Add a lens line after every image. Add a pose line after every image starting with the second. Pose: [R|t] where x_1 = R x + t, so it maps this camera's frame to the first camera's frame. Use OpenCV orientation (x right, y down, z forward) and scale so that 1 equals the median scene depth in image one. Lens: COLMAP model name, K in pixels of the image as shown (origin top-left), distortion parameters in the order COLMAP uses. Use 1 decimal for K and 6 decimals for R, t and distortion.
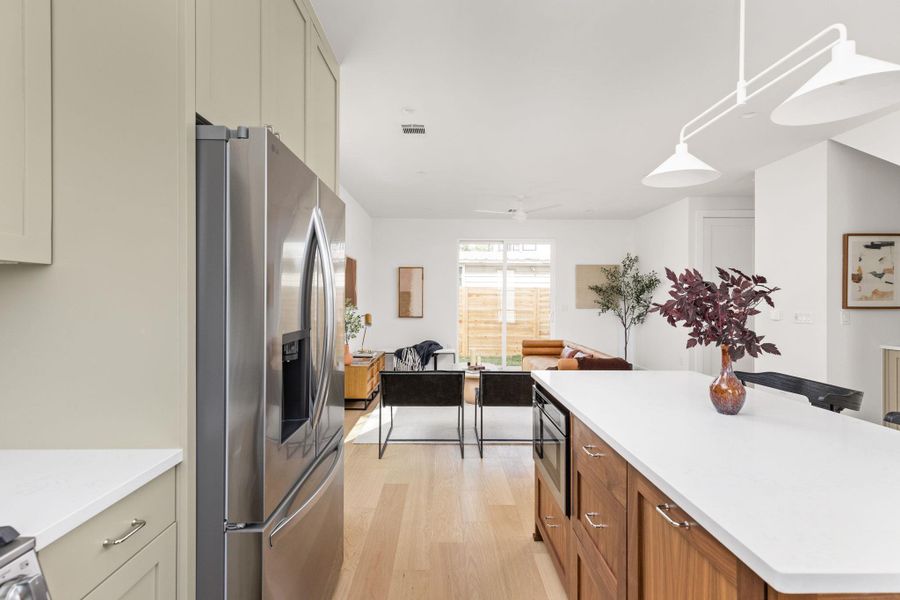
lens RADIAL K [[410.9, 0, 448.8], [0, 410.9, 298.4], [0, 0, 1]] dist [-0.000605, -0.000565]
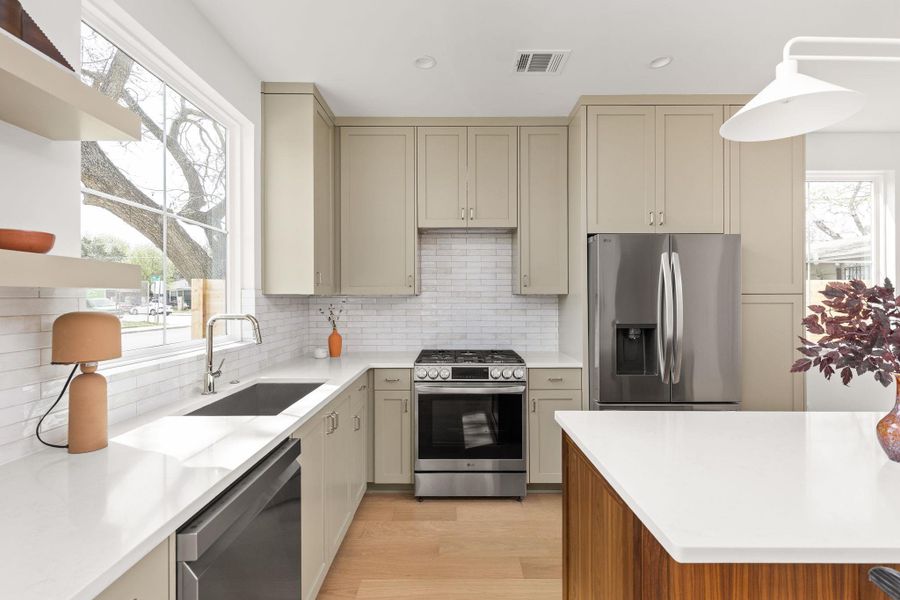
lens RADIAL K [[414.3, 0, 451.4], [0, 414.3, 297.8], [0, 0, 1]] dist [-0.001226, -0.000349]
pose [[-0.014933, -0.002992, -0.999884, 0.310475], [-0.003627, 0.999989, -0.002939, -0.006745], [0.999882, 0.003583, -0.014944, 0.032251]]
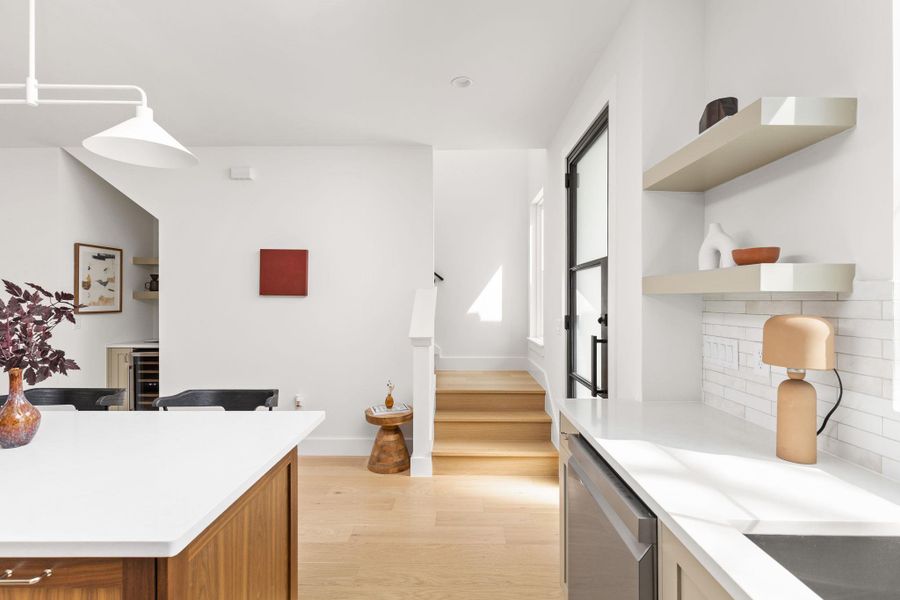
lens RADIAL K [[417.1, 0, 445.4], [0, 417.1, 295.5], [0, 0, 1]] dist [-0.000605, -0.000080]
pose [[0.030470, 0.005778, 0.999519, -0.040385], [0.001476, 0.999982, -0.005826, -0.007680], [-0.999535, 0.001653, 0.030461, 0.009923]]
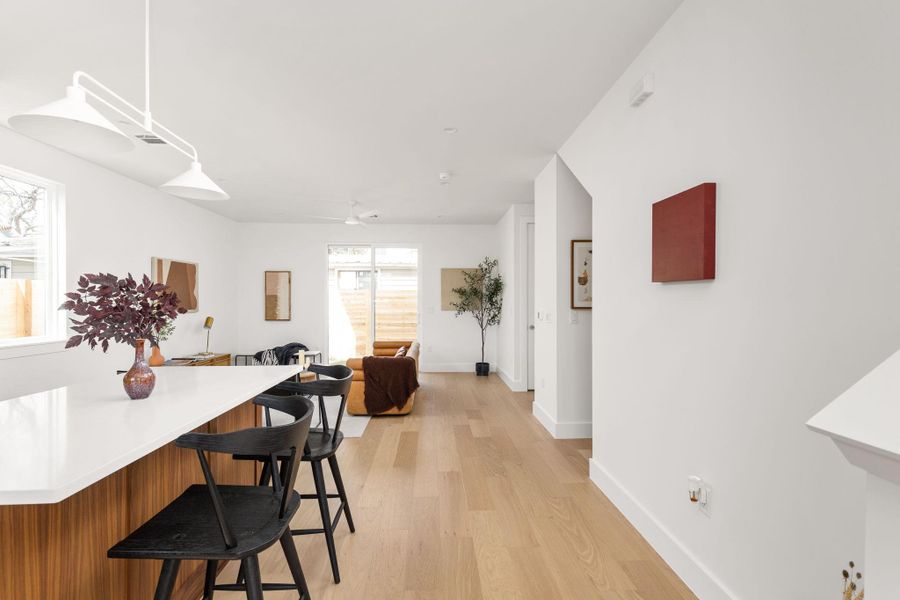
lens RADIAL K [[412.2, 0, 451.9], [0, 412.2, 304.3], [0, 0, 1]] dist [-0.001262, -0.000580]
pose [[0.999193, -0.005567, 0.039767, 0.316255], [0.005293, 0.999962, 0.006990, 0.001855], [-0.039804, -0.006774, 0.999185, -0.040233]]
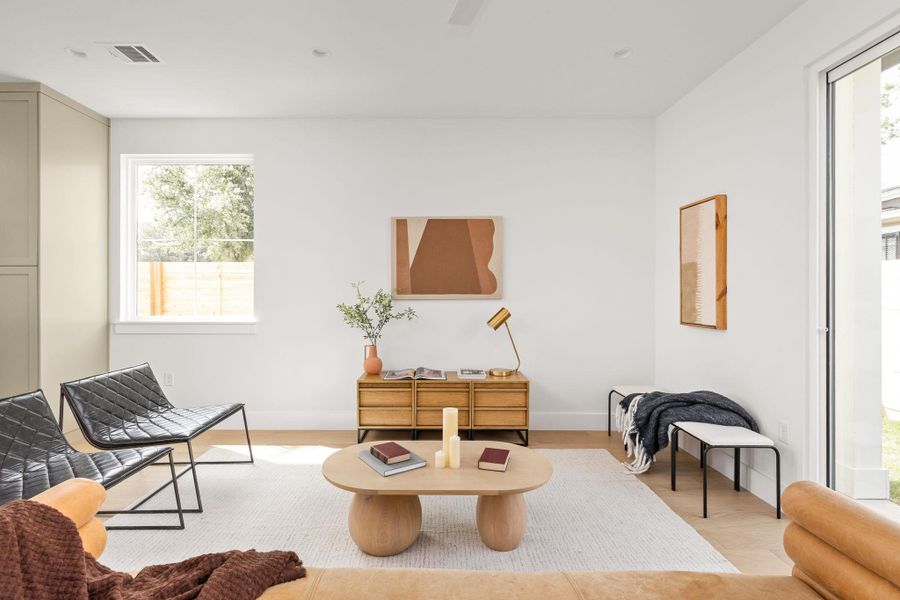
lens RADIAL K [[439.1, 0, 431.5], [0, 439.1, 291.0], [0, 0, 1]] dist [-0.000204, -0.000011]
pose [[-0.016676, -0.009236, -0.999818, 0.363259], [-0.004248, 0.999949, -0.009166, 0.017554], [0.999852, 0.004094, -0.016714, 0.790310]]
